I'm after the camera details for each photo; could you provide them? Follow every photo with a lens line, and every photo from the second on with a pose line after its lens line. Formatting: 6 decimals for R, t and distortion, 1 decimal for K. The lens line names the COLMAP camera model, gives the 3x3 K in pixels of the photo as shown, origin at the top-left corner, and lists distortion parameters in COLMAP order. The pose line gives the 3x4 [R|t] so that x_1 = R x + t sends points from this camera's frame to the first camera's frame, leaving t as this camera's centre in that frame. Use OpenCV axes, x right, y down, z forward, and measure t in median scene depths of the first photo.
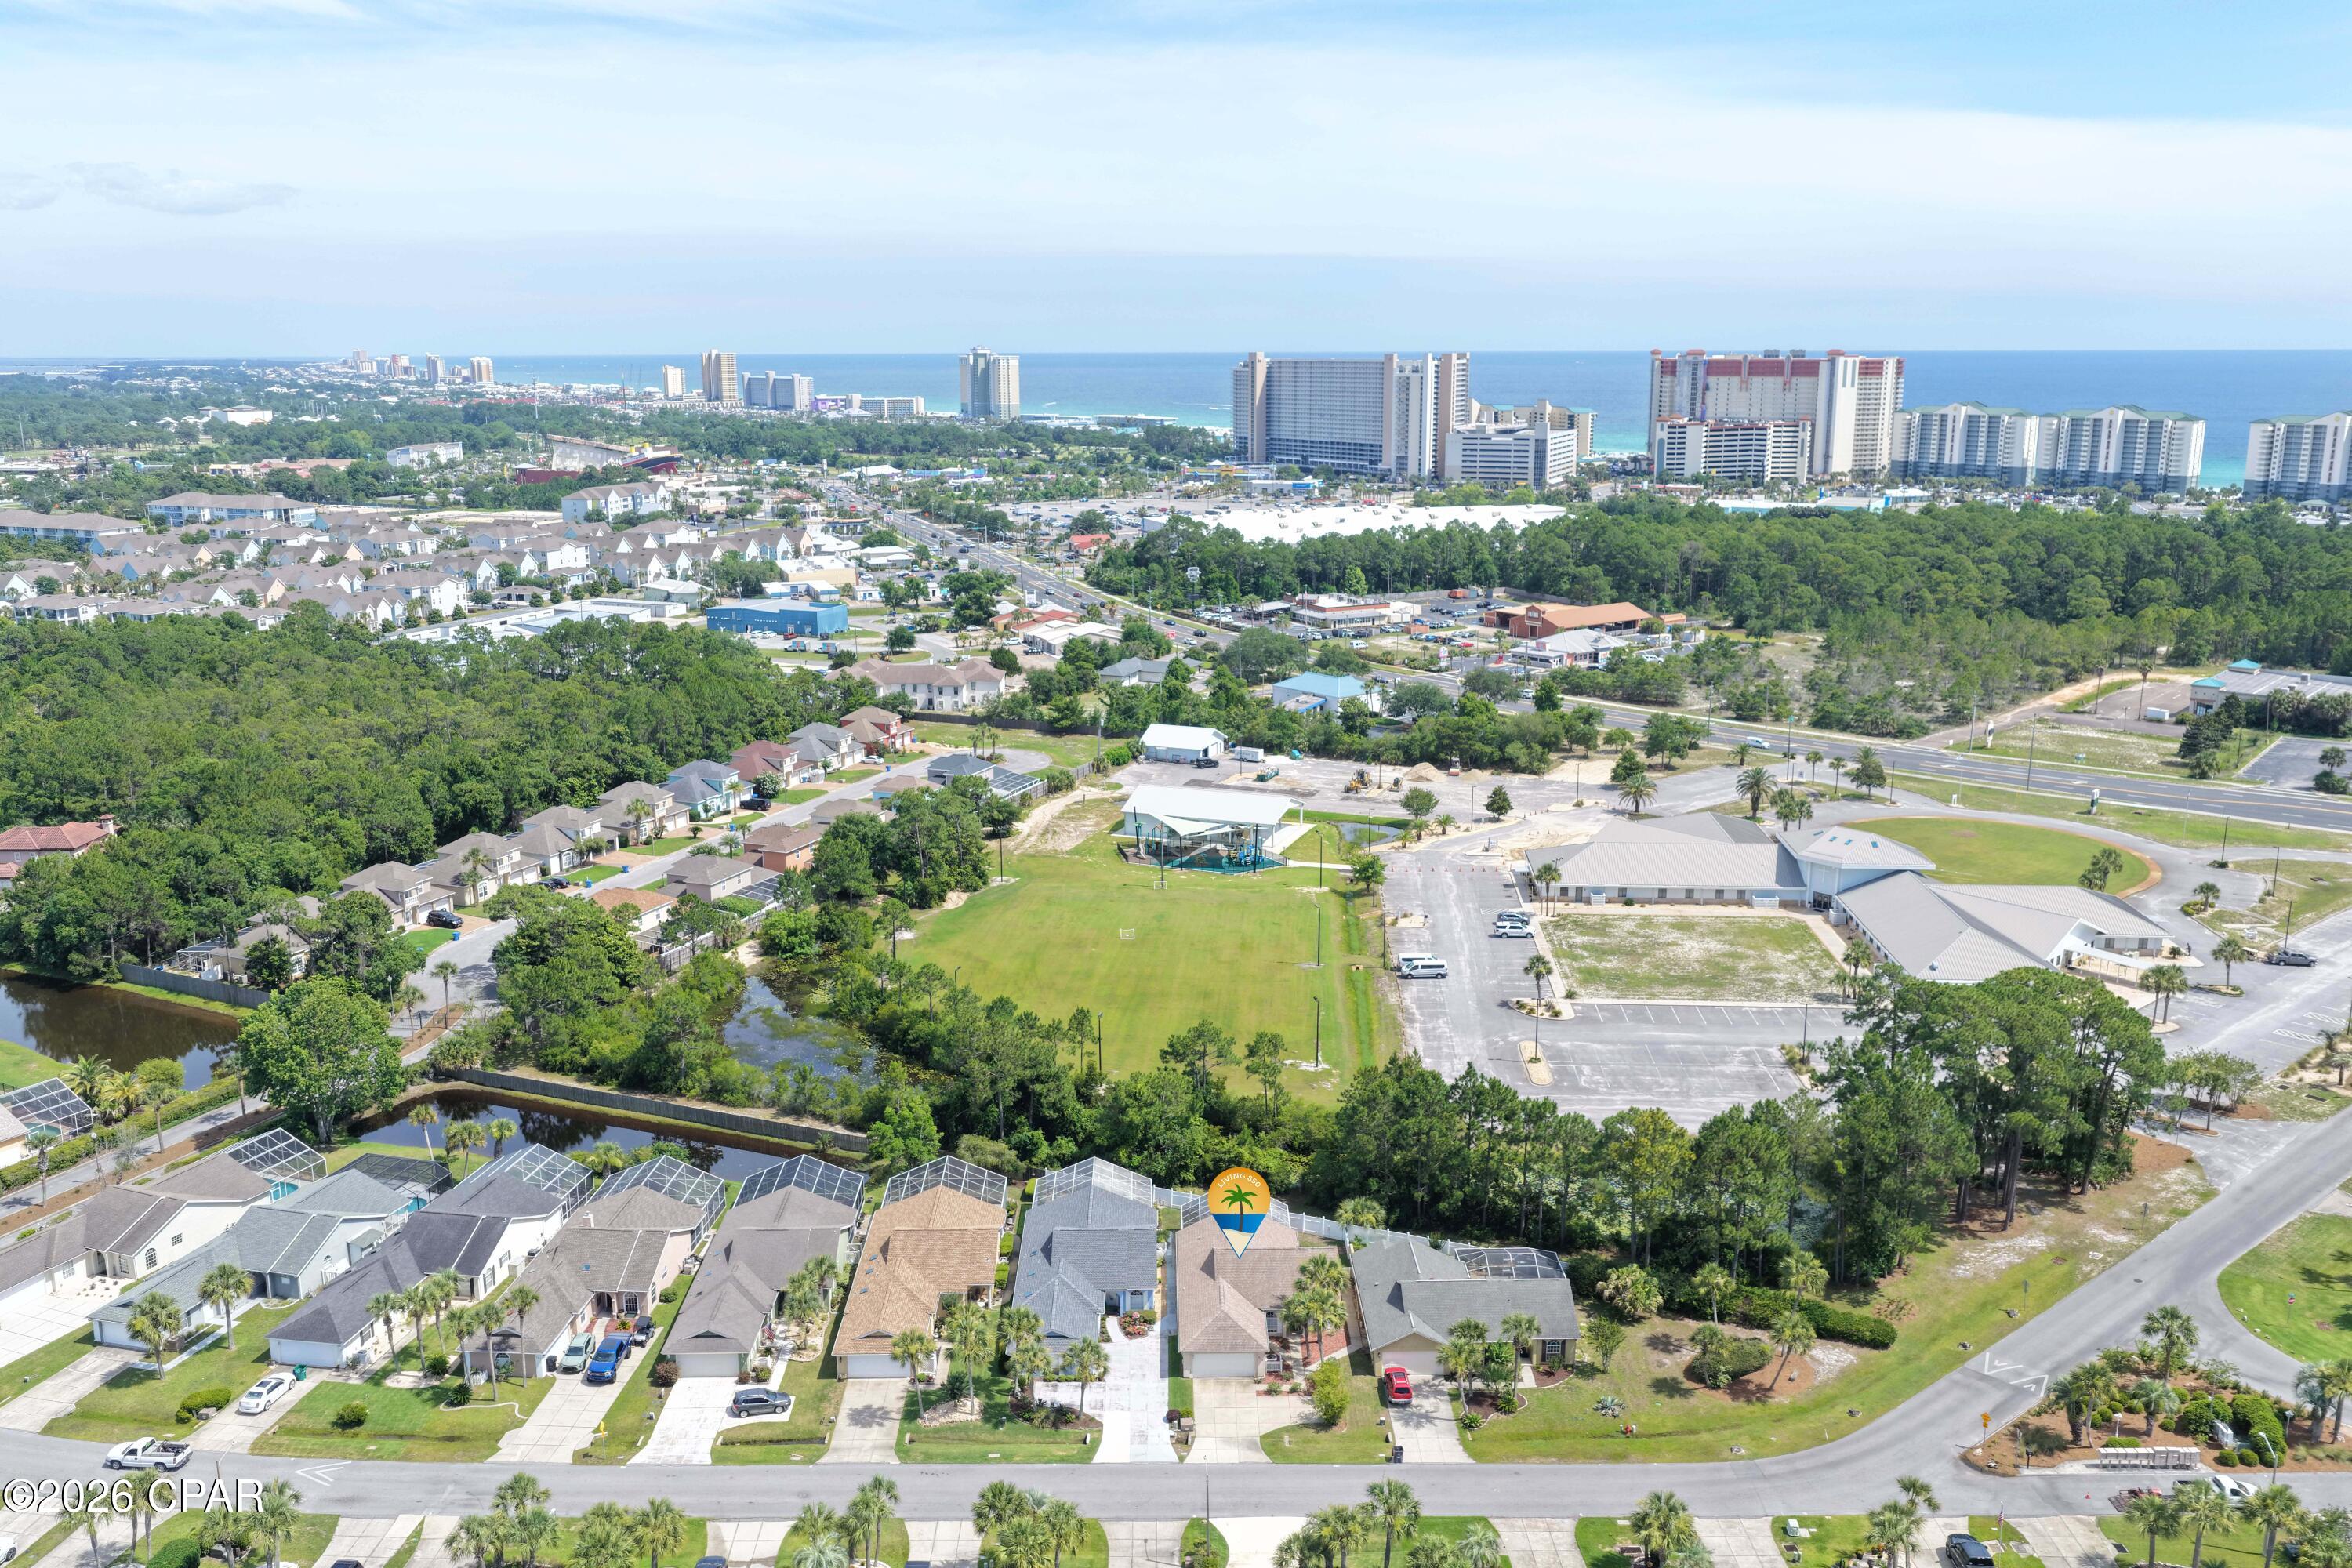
lens RADIAL K [[1957.3, 0, 1183.7], [0, 1957.3, 788.3], [0, 0, 1]] dist [-0.014099, 0.040245]
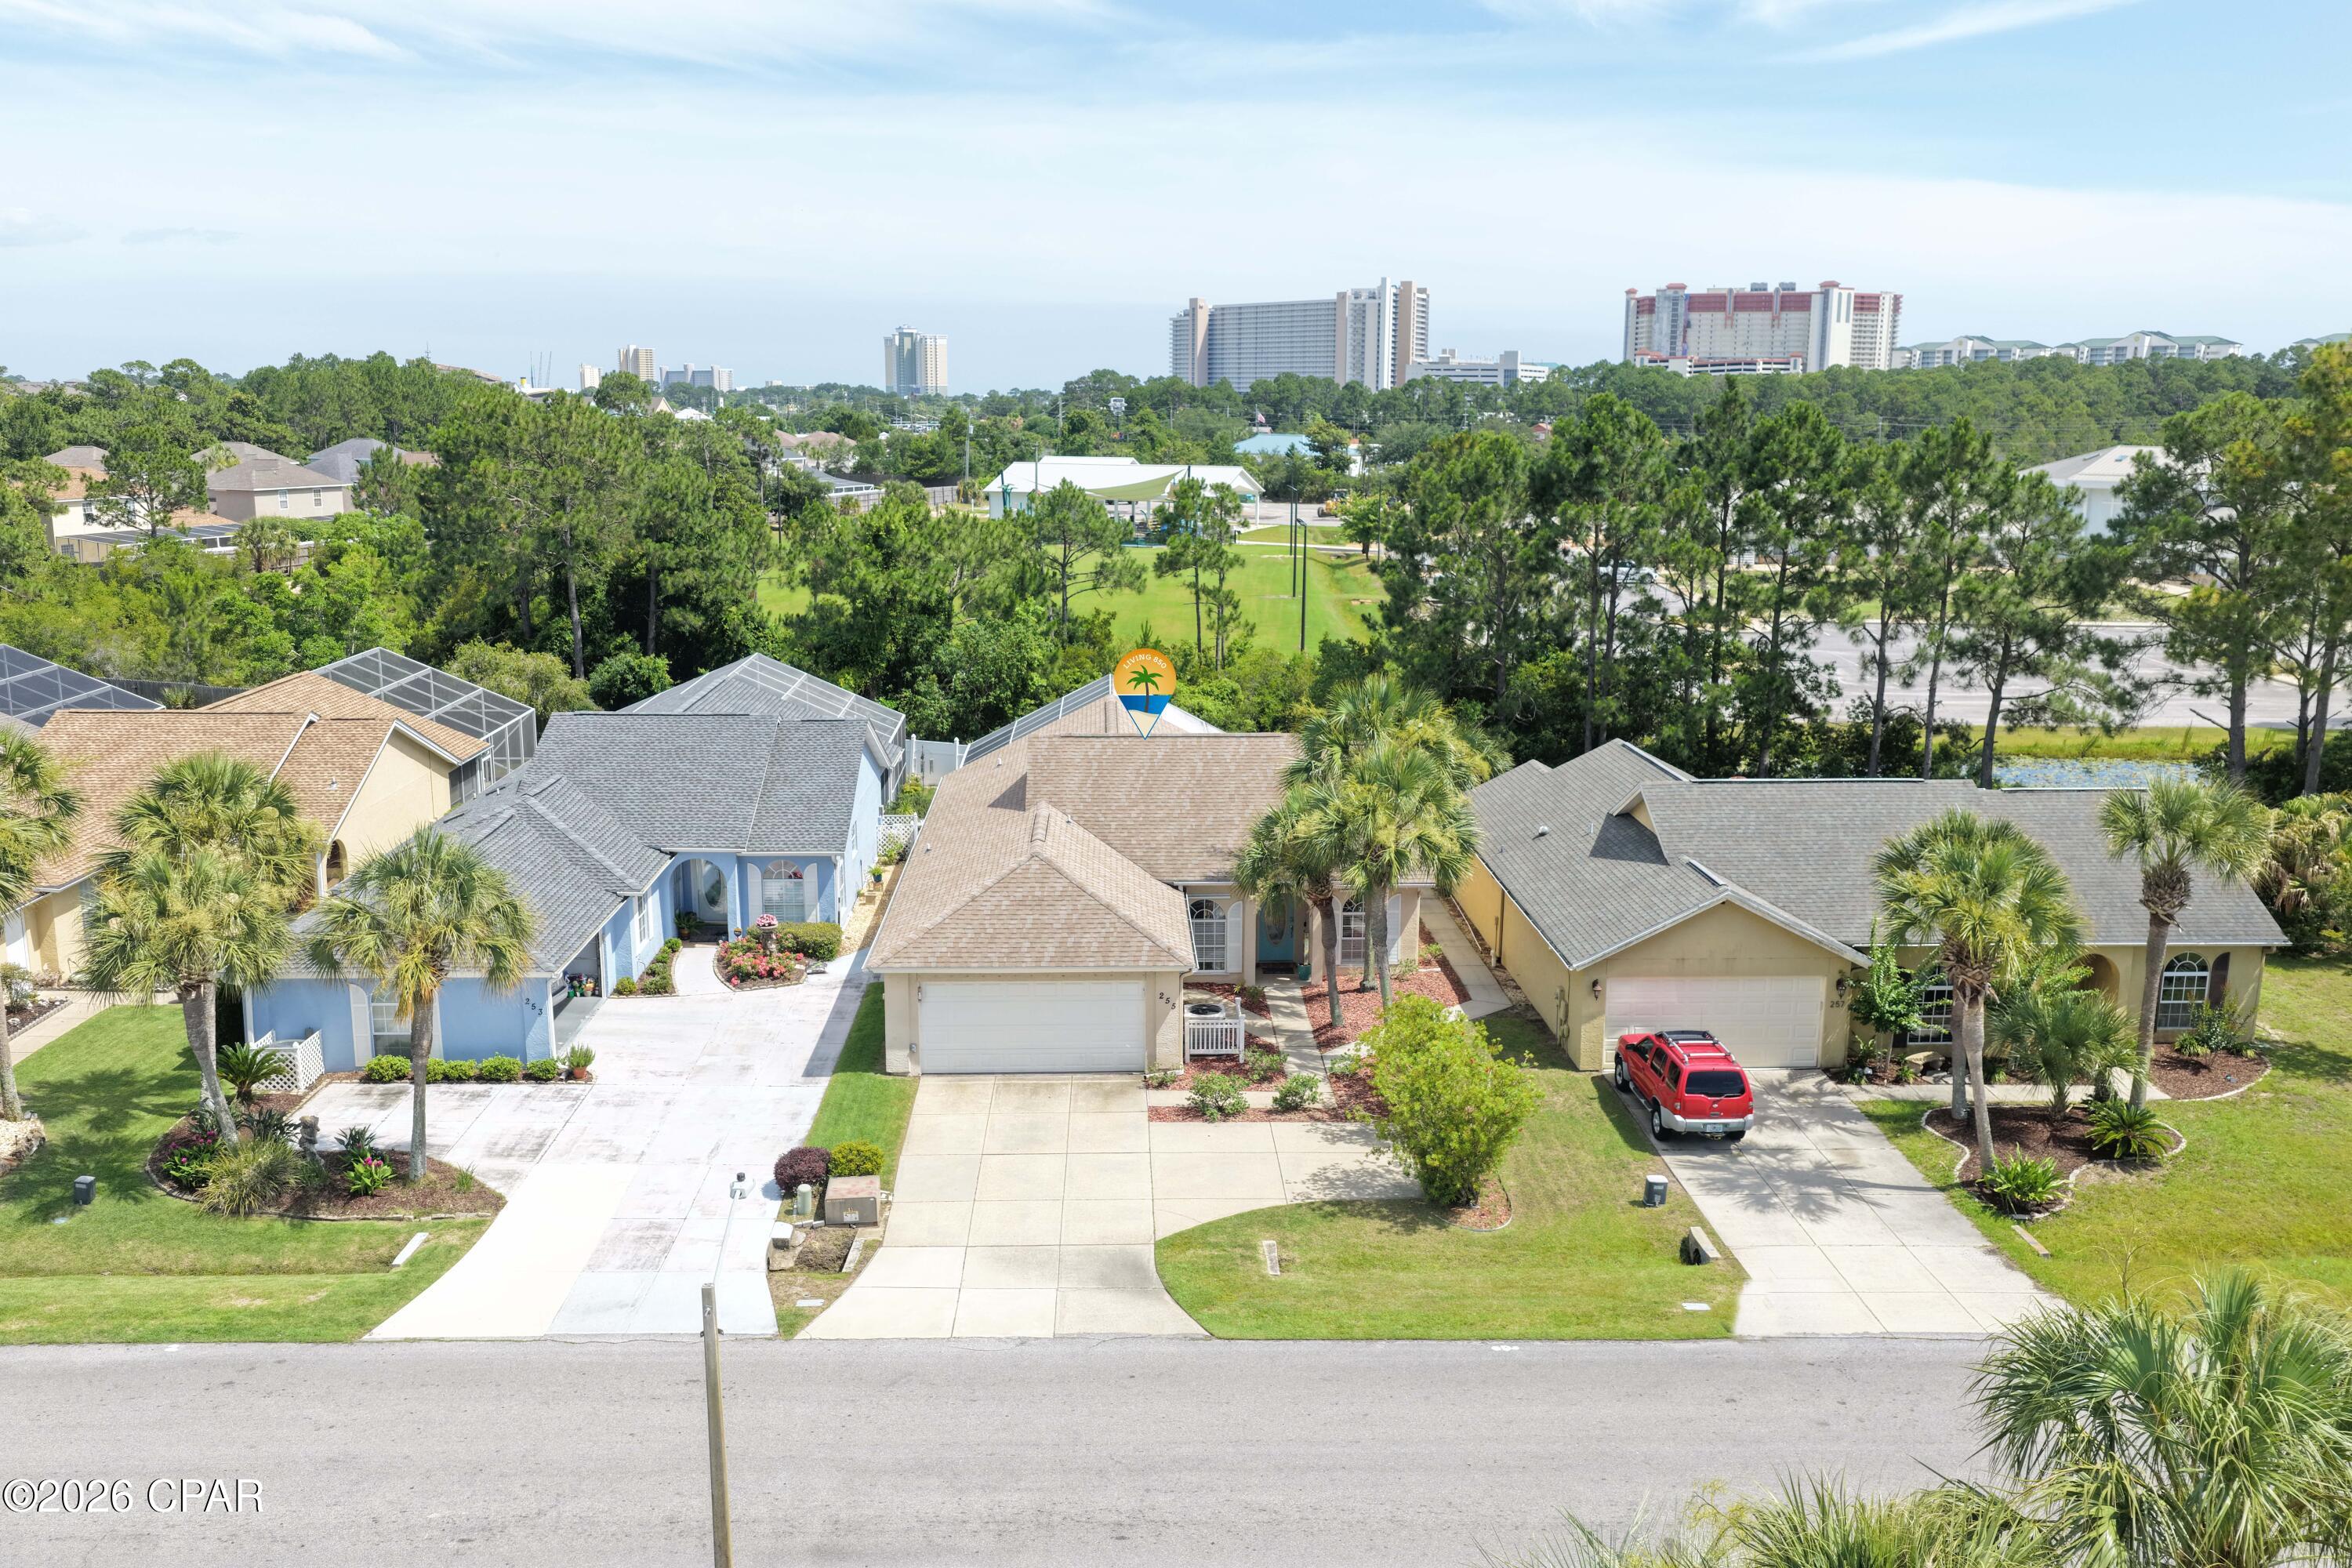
lens RADIAL K [[1957.3, 0, 1179.6], [0, 1957.3, 774.7], [0, 0, 1]] dist [-0.014099, 0.040245]
pose [[0.999613, 0.003539, 0.027609, 0.014040], [-0.002654, 0.999484, -0.032010, 0.113139], [-0.027708, 0.031924, 0.999106, 0.305567]]
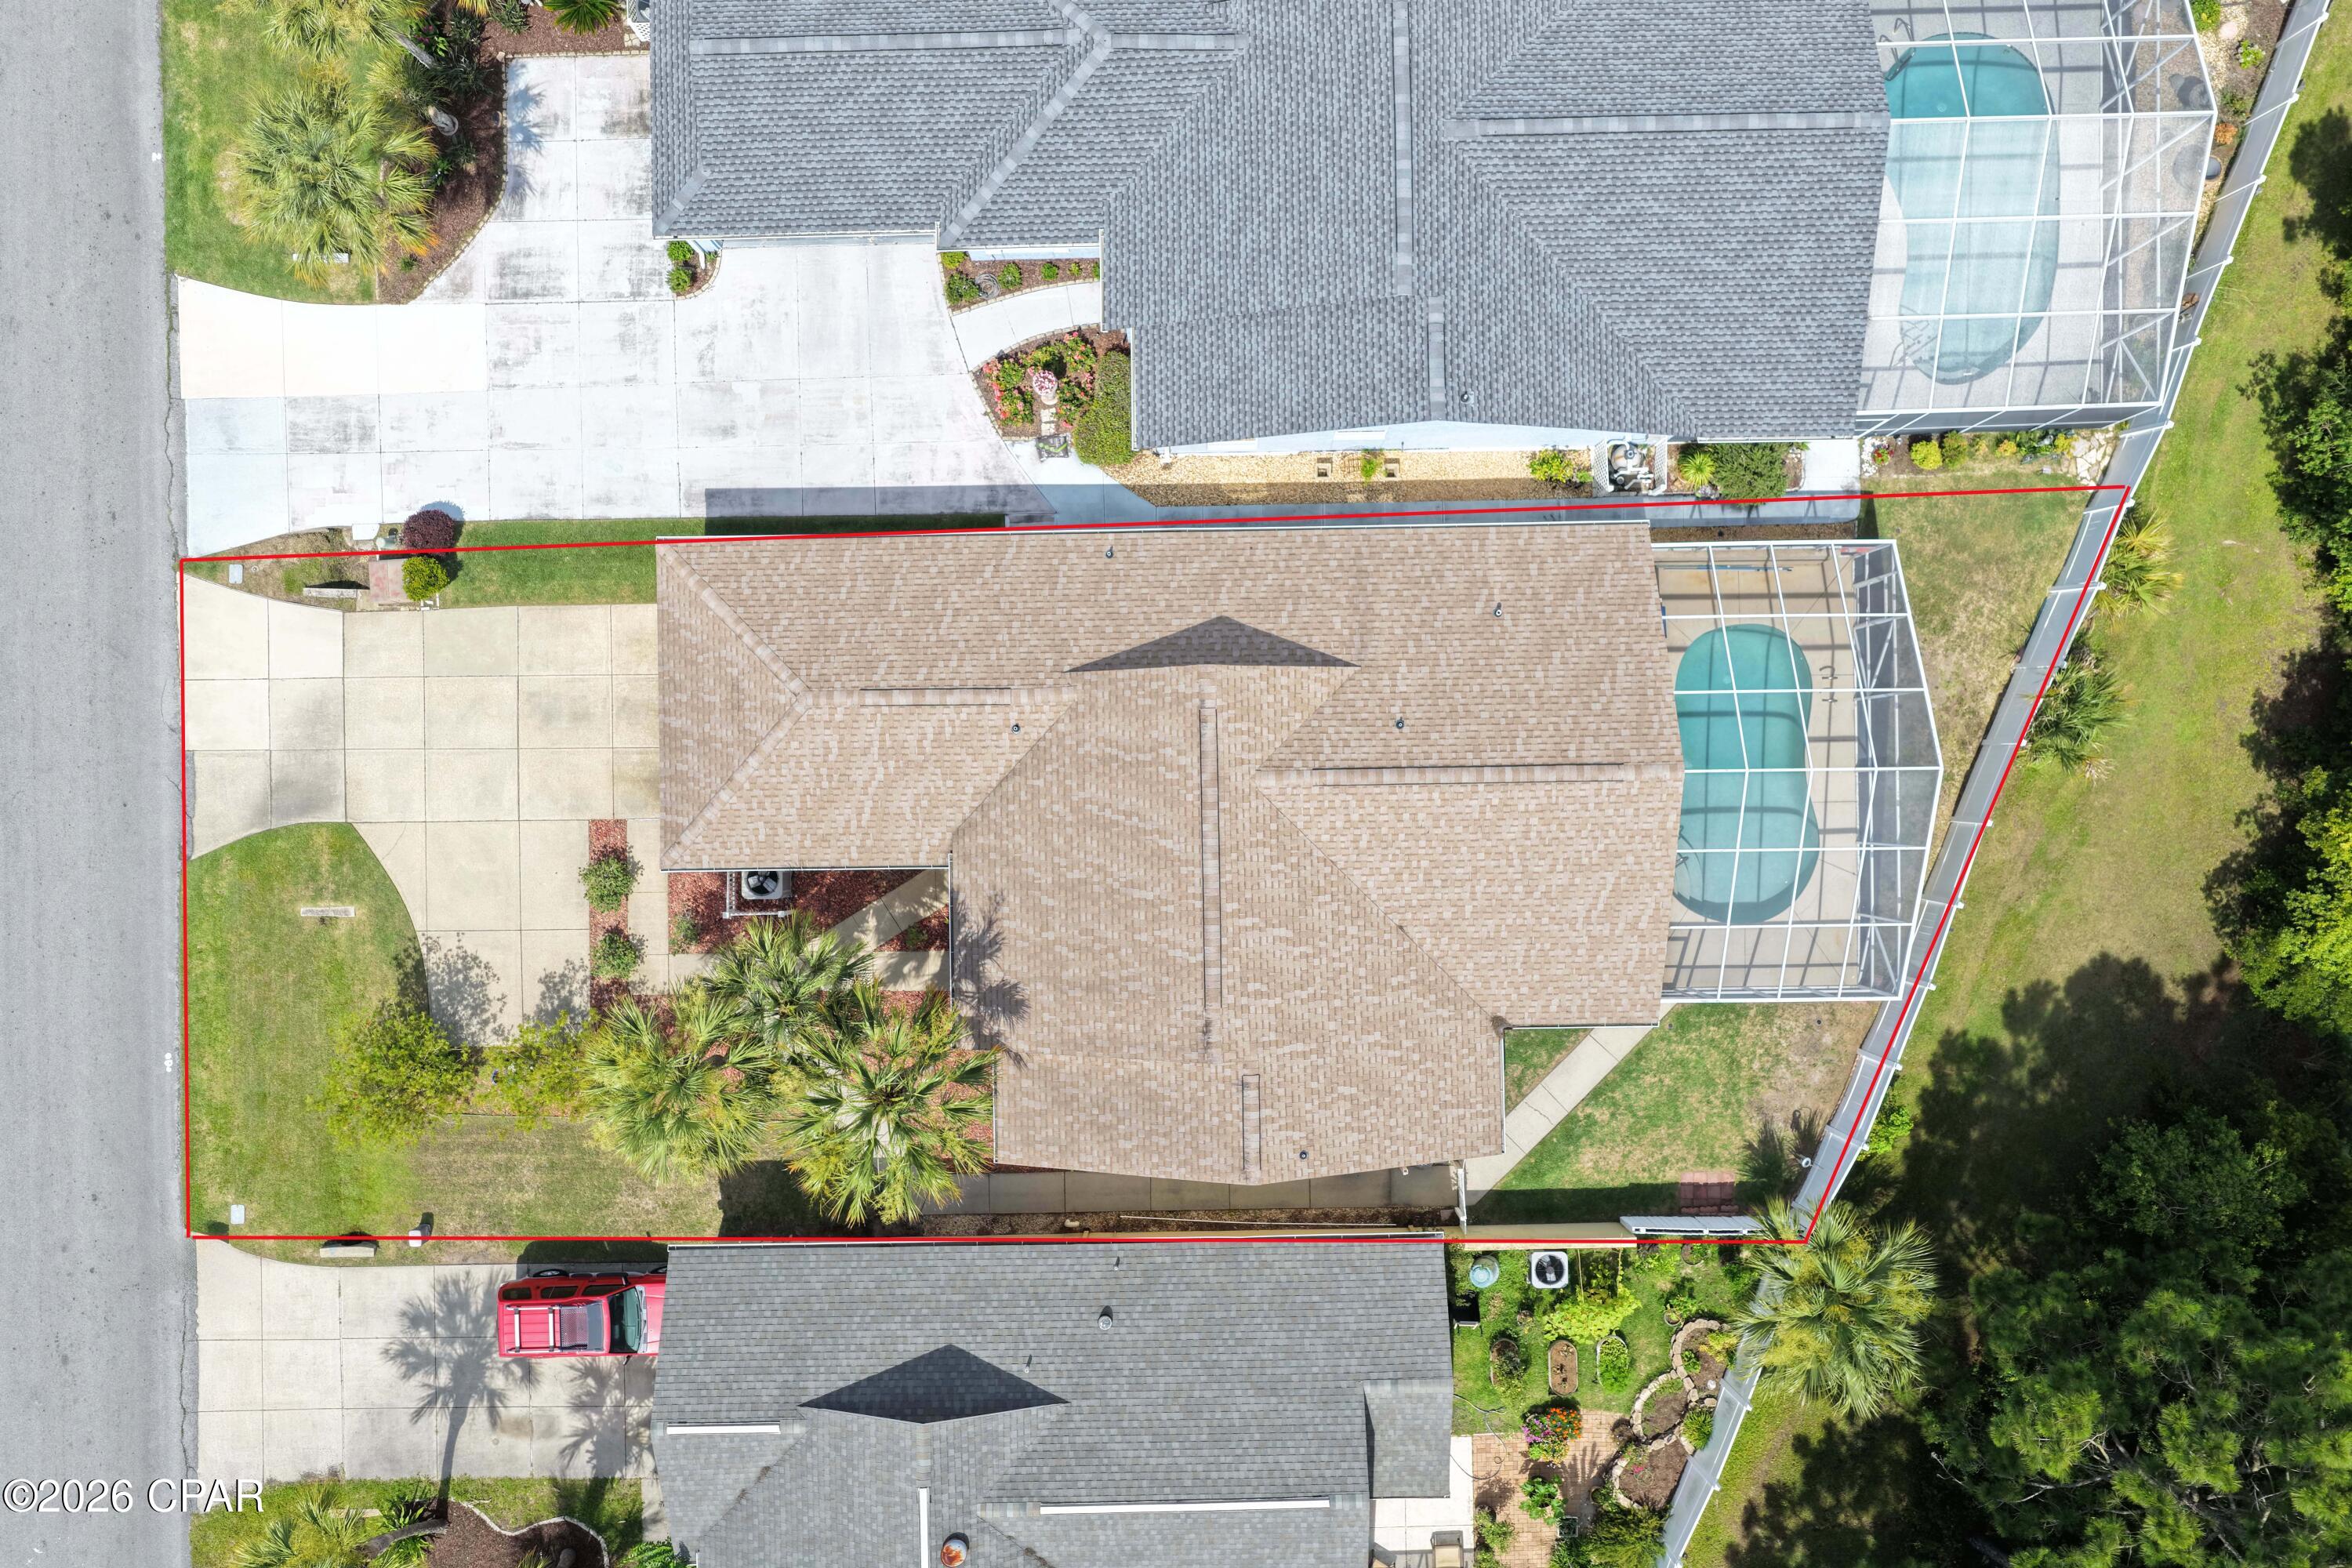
lens RADIAL K [[1957.3, 0, 1180.1], [0, 1957.3, 776.7], [0, 0, 1]] dist [-0.014099, 0.040245]
pose [[0.001201, 0.999991, -0.004066, 0.013287], [-0.209857, 0.004227, 0.977723, 0.003069], [0.977731, -0.000321, 0.209860, 0.425425]]
